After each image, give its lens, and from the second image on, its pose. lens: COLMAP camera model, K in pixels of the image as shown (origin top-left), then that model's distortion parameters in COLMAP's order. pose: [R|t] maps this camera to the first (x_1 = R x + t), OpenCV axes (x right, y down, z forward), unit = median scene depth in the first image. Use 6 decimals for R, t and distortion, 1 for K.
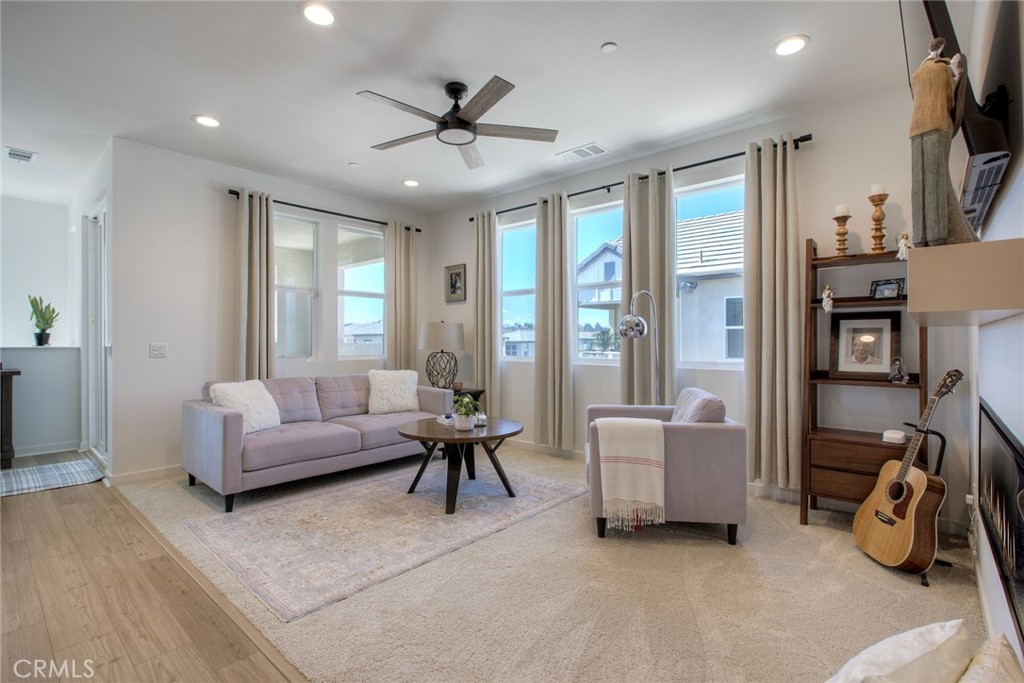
lens RADIAL K [[472.4, 0, 522.8], [0, 472.4, 344.1], [0, 0, 1]] dist [-0.008646, 0.001235]
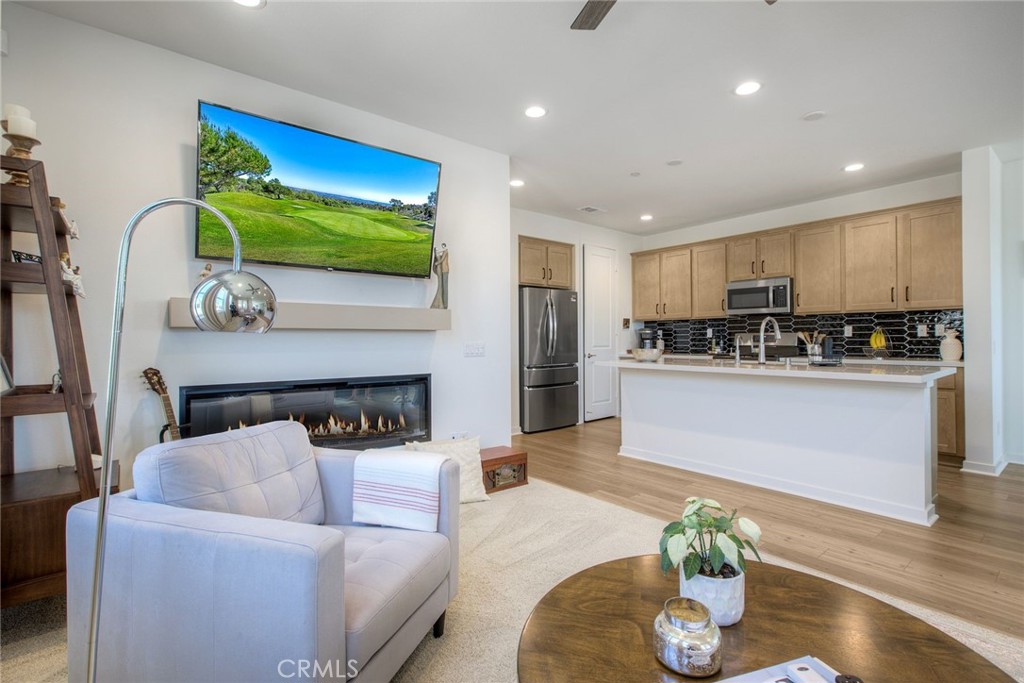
lens RADIAL K [[472.4, 0, 515.6], [0, 472.4, 336.5], [0, 0, 1]] dist [-0.008646, 0.001235]
pose [[-0.980189, 0.009211, 0.197851, -0.066846], [0.008198, 0.999949, -0.005939, -0.004972], [-0.197896, -0.004200, -0.980214, 1.337446]]
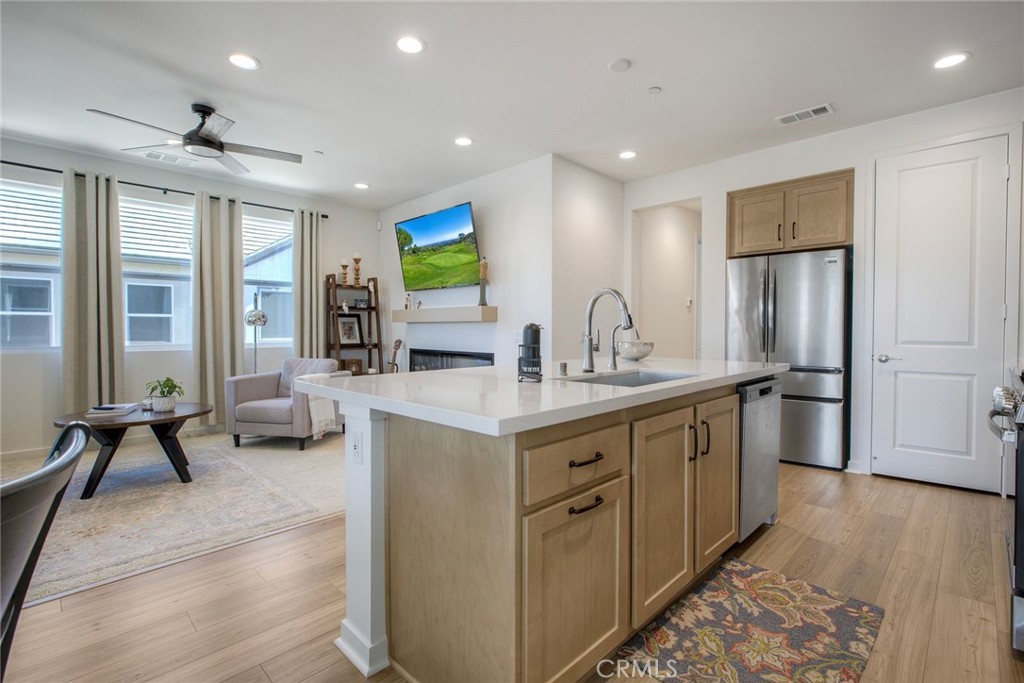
lens RADIAL K [[472.4, 0, 522.3], [0, 472.4, 330.6], [0, 0, 1]] dist [-0.008646, 0.001235]
pose [[0.056552, -0.007319, 0.998373, -1.108491], [0.001862, 0.999972, 0.007225, -0.008124], [-0.998398, 0.001451, 0.056564, 0.126612]]
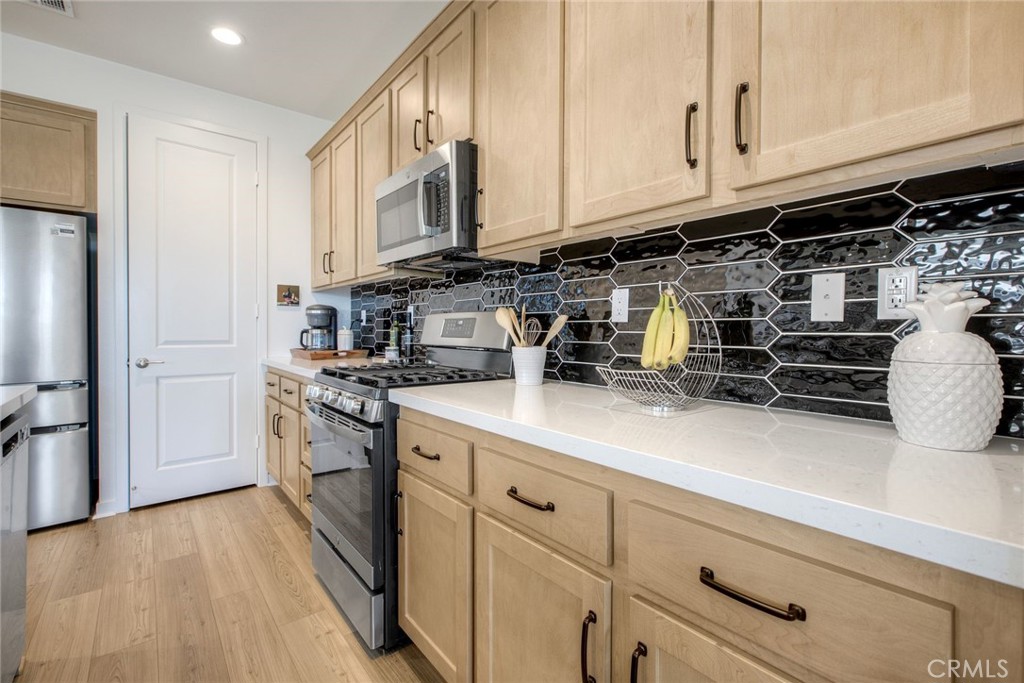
lens RADIAL K [[472.4, 0, 517.3], [0, 472.4, 338.7], [0, 0, 1]] dist [-0.008646, 0.001235]
pose [[-0.979901, -0.003964, 0.199447, -0.842121], [0.000235, 0.999779, 0.021029, 0.001593], [-0.199487, 0.020653, -0.979683, 0.077167]]
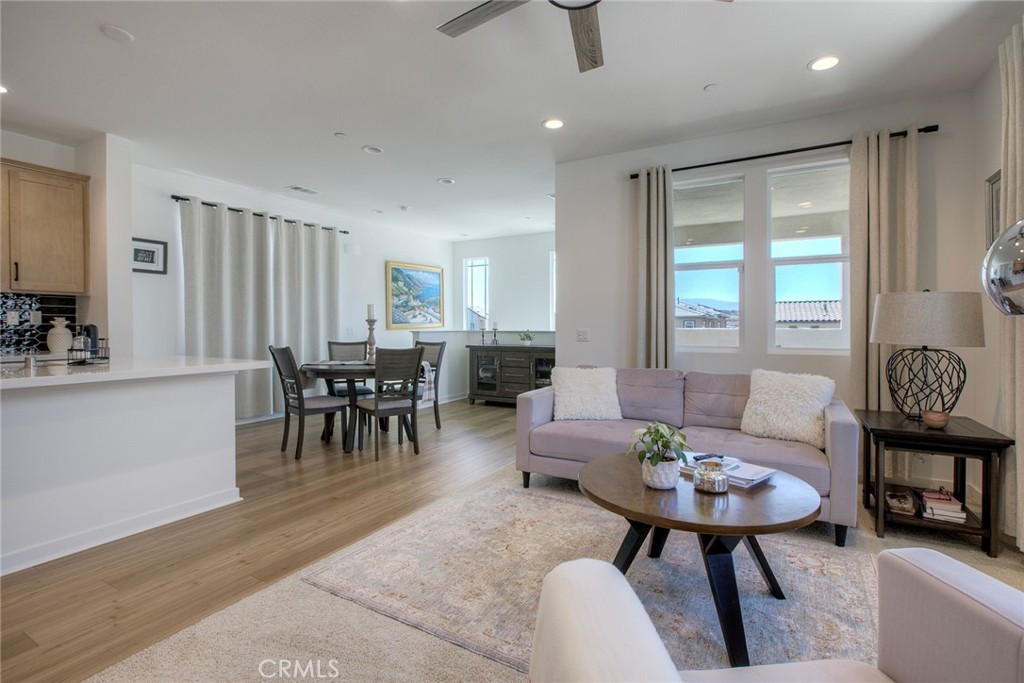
lens RADIAL K [[472.4, 0, 521.6], [0, 472.4, 332.1], [0, 0, 1]] dist [-0.008646, 0.001235]
pose [[0.205584, 0.013755, -0.978543, 0.387781], [-0.006896, 0.999897, 0.012606, -0.008433], [0.978615, 0.004156, 0.205657, 0.713352]]
